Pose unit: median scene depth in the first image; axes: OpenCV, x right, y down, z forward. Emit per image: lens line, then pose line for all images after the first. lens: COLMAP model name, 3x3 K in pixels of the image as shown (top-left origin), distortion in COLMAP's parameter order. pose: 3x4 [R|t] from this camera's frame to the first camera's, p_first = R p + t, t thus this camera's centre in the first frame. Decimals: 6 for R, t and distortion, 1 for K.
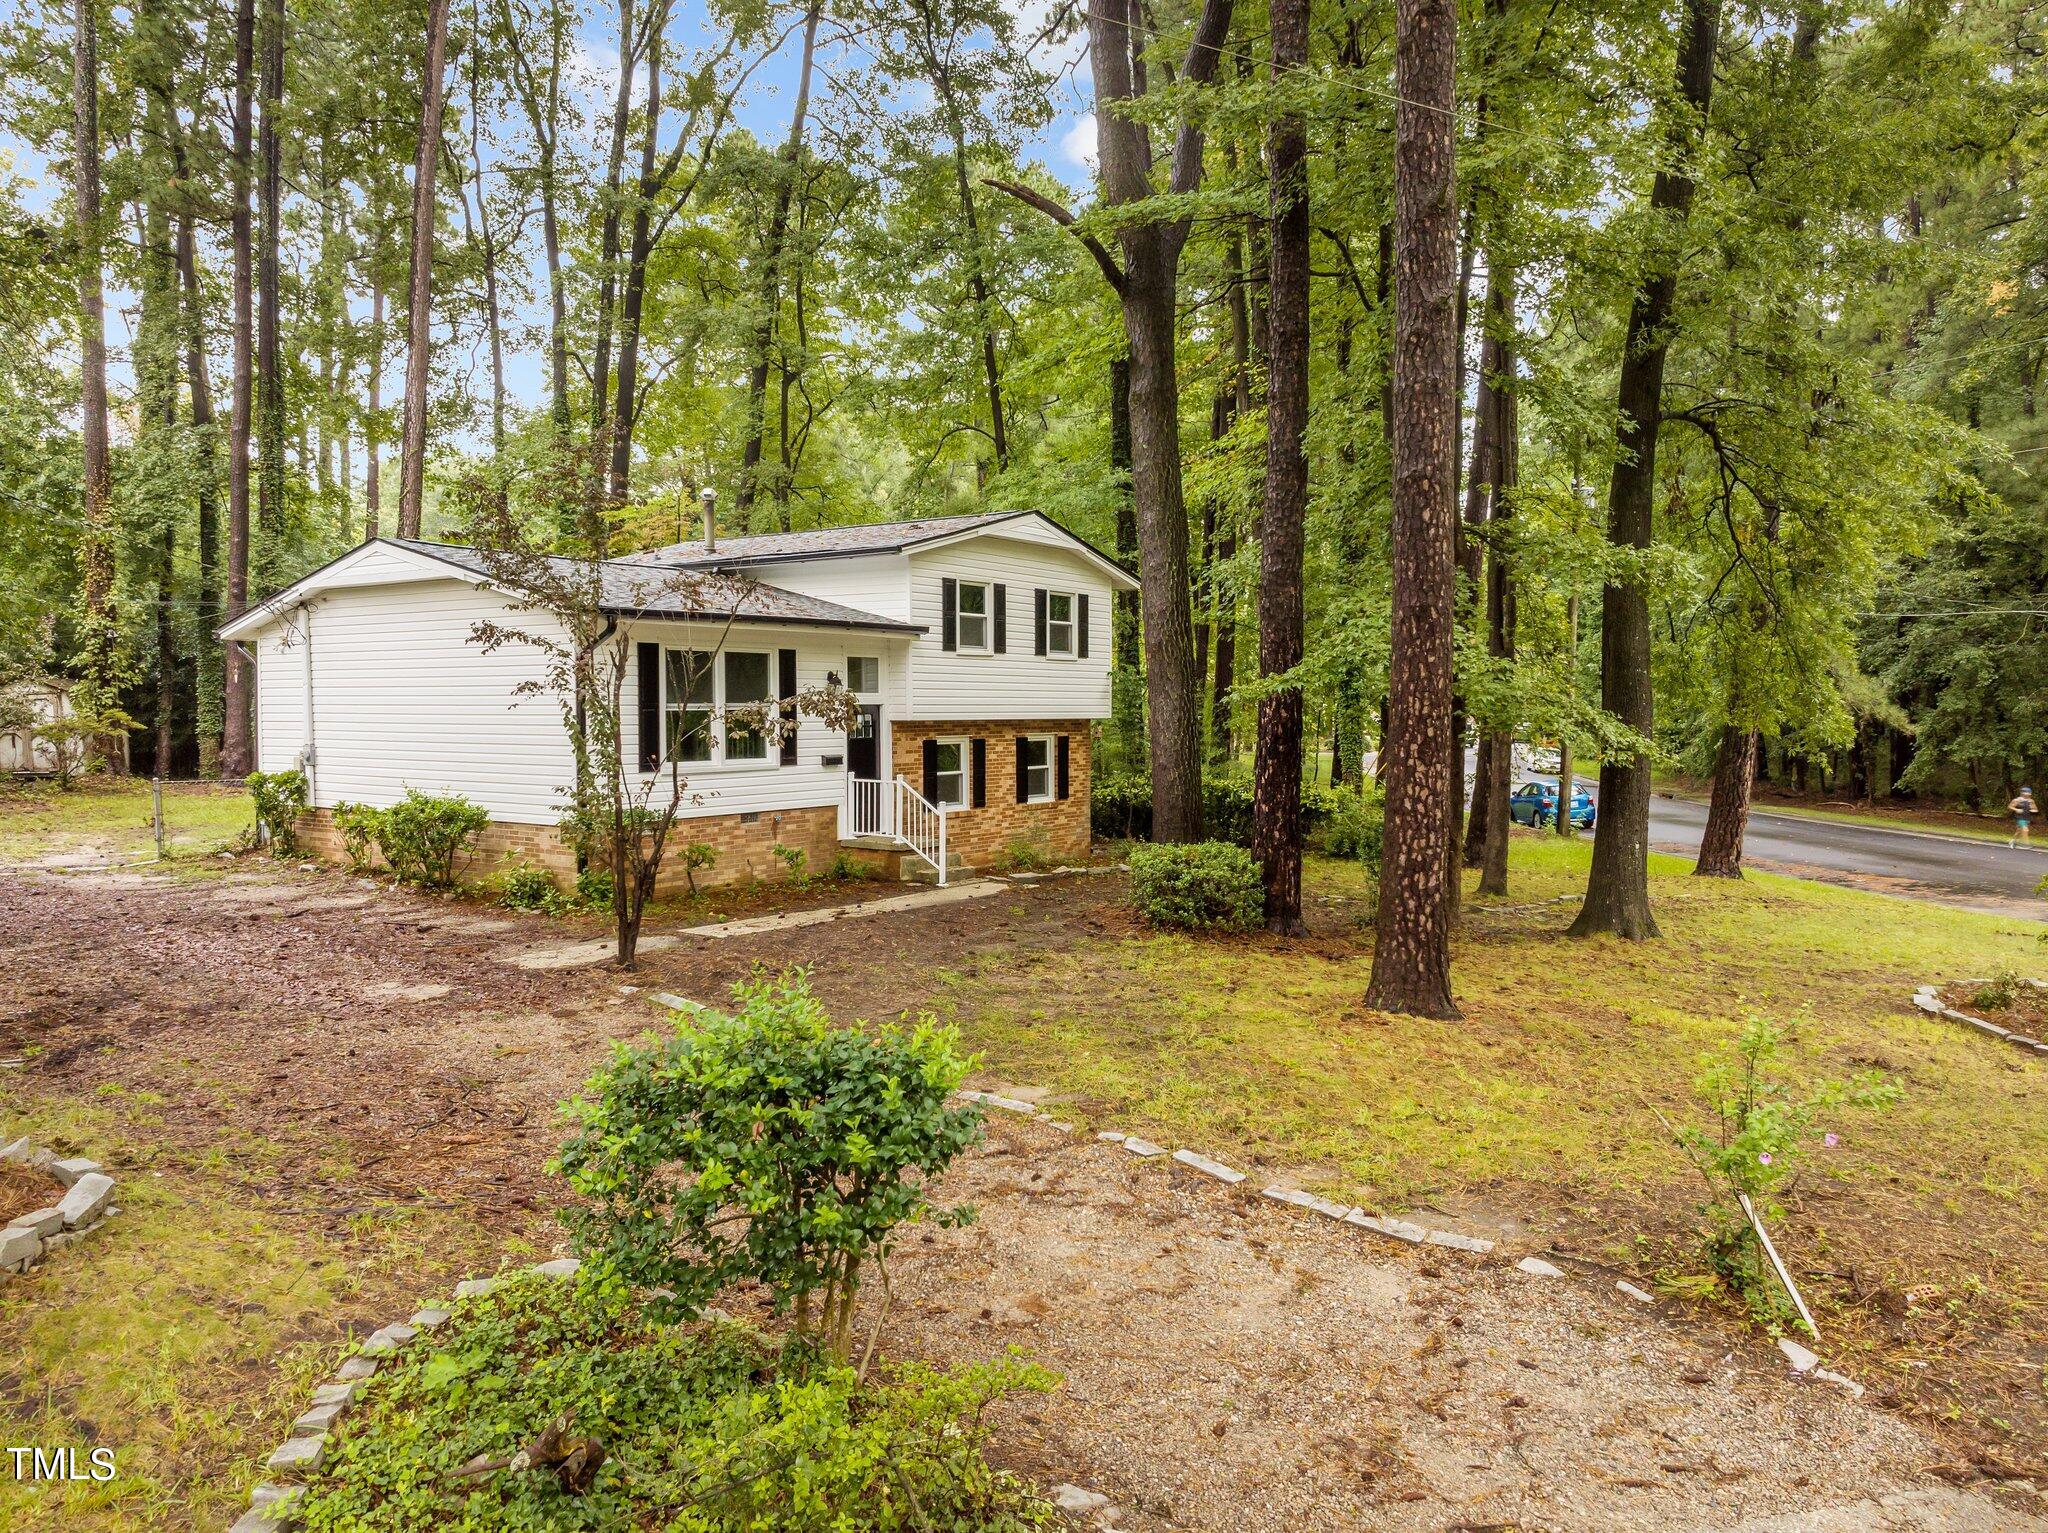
lens RADIAL K [[1428.1, 0, 1024.2], [0, 1428.1, 767.8], [0, 0, 1]] dist [-0.037374, 0.006739]
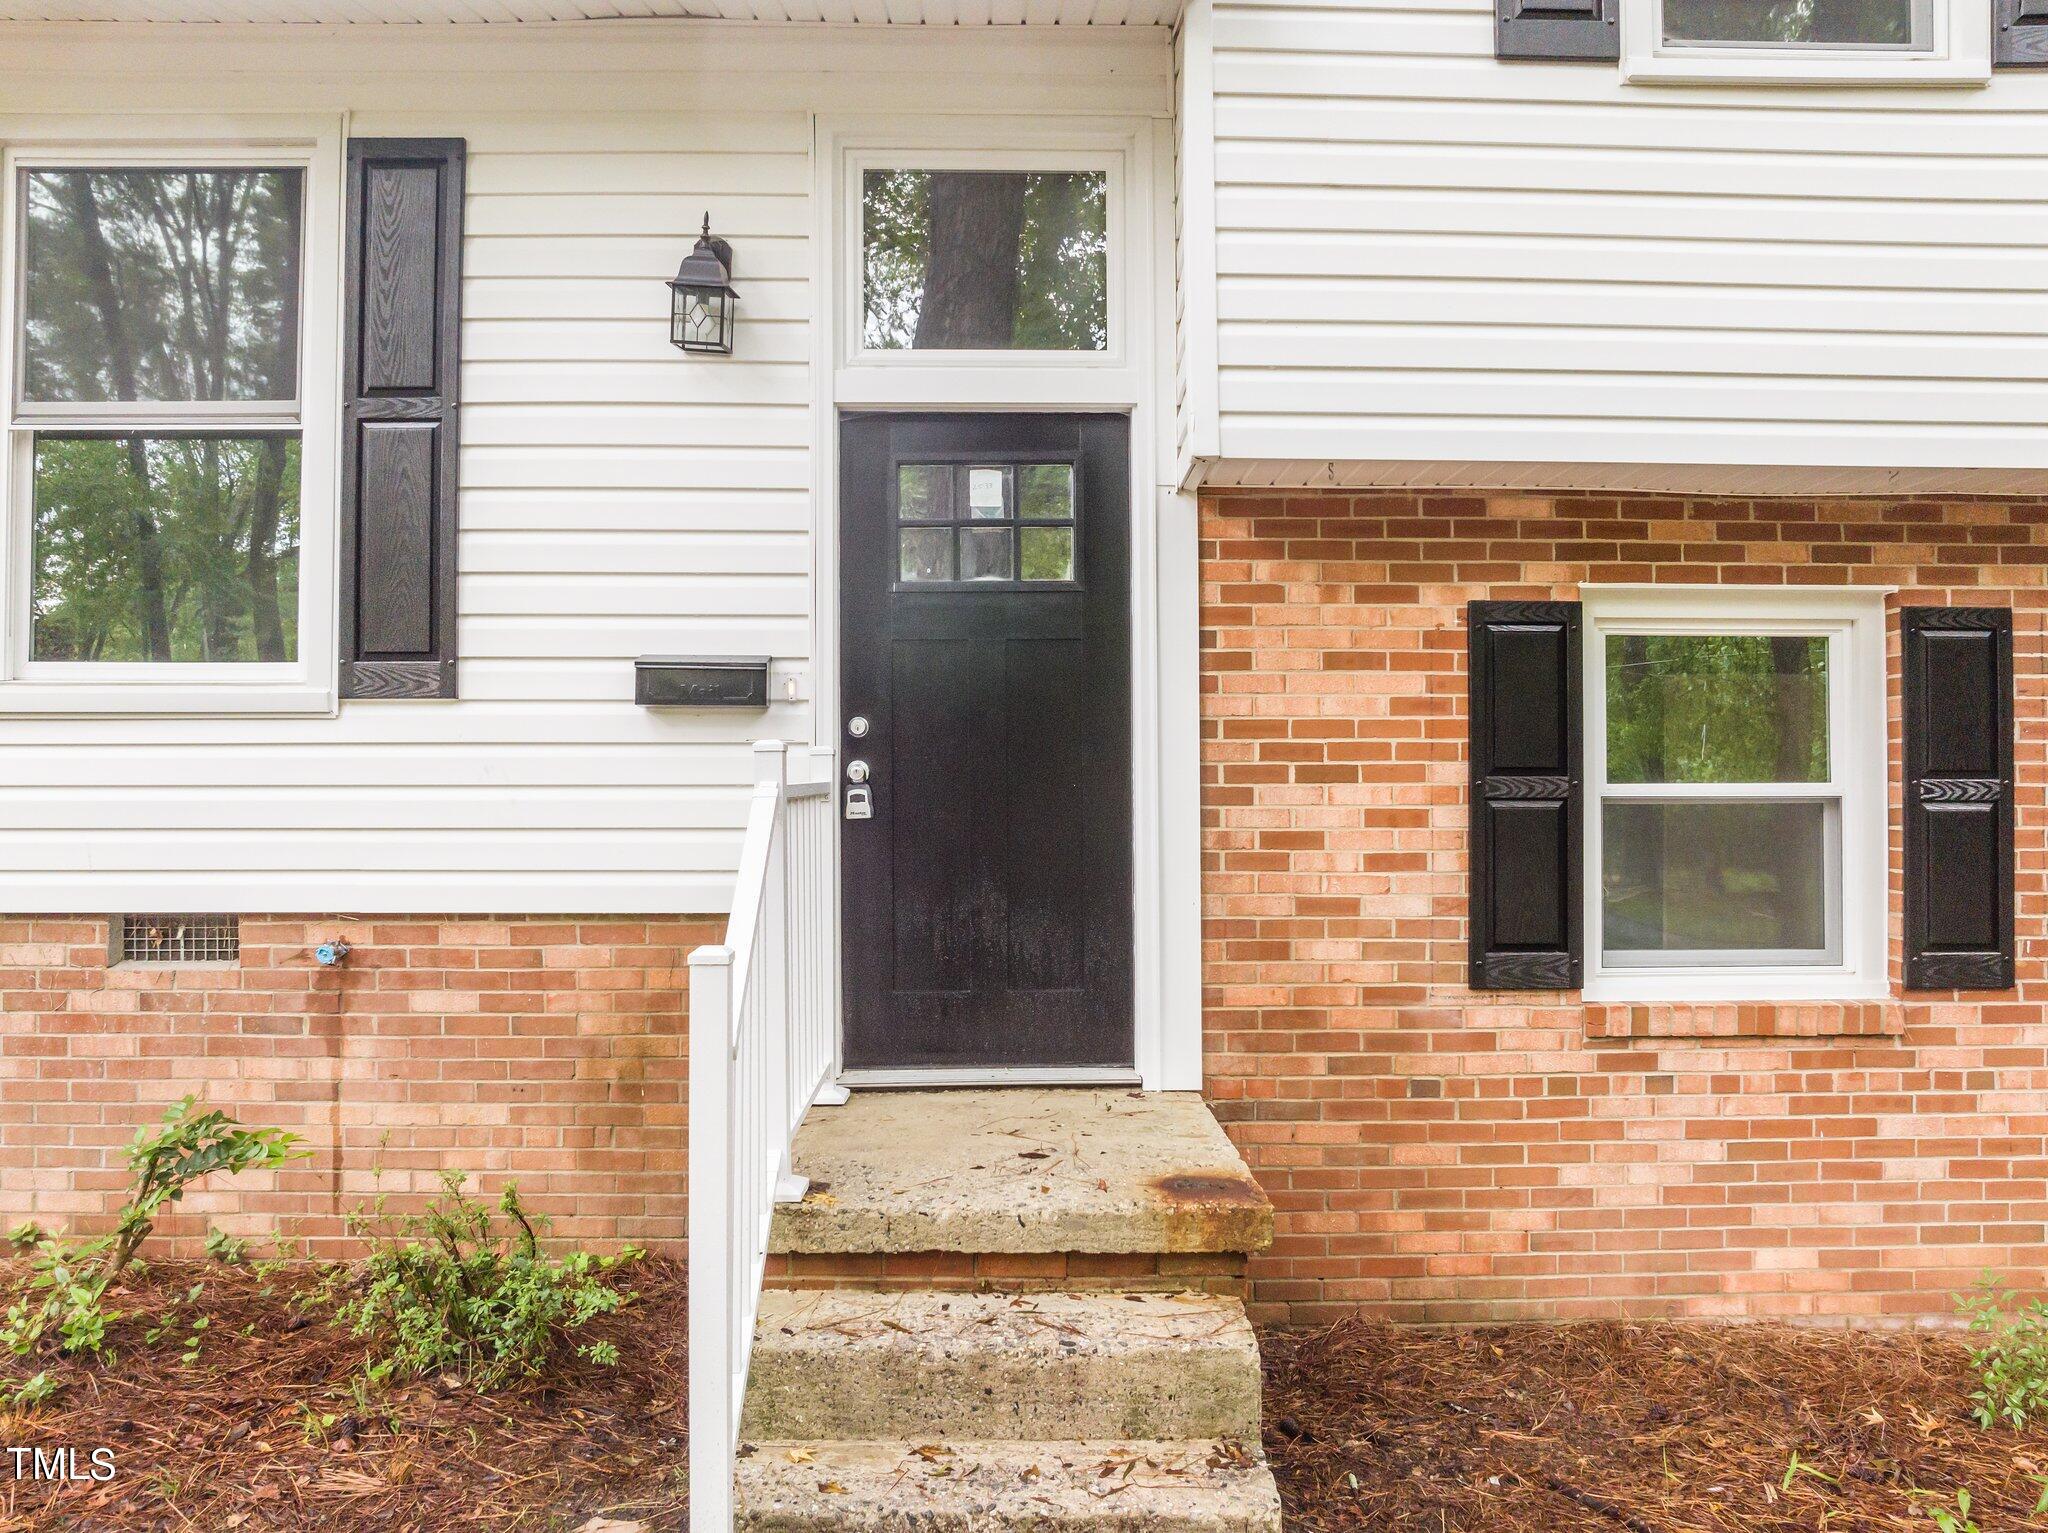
lens RADIAL K [[1428.1, 0, 1023.9], [0, 1428.1, 765.5], [0, 0, 1]] dist [-0.037374, 0.006739]
pose [[0.588117, -0.004358, -0.808764, 0.046440], [-0.037394, 0.998770, -0.032574, 0.010356], [0.807911, 0.049401, 0.587230, 0.882194]]
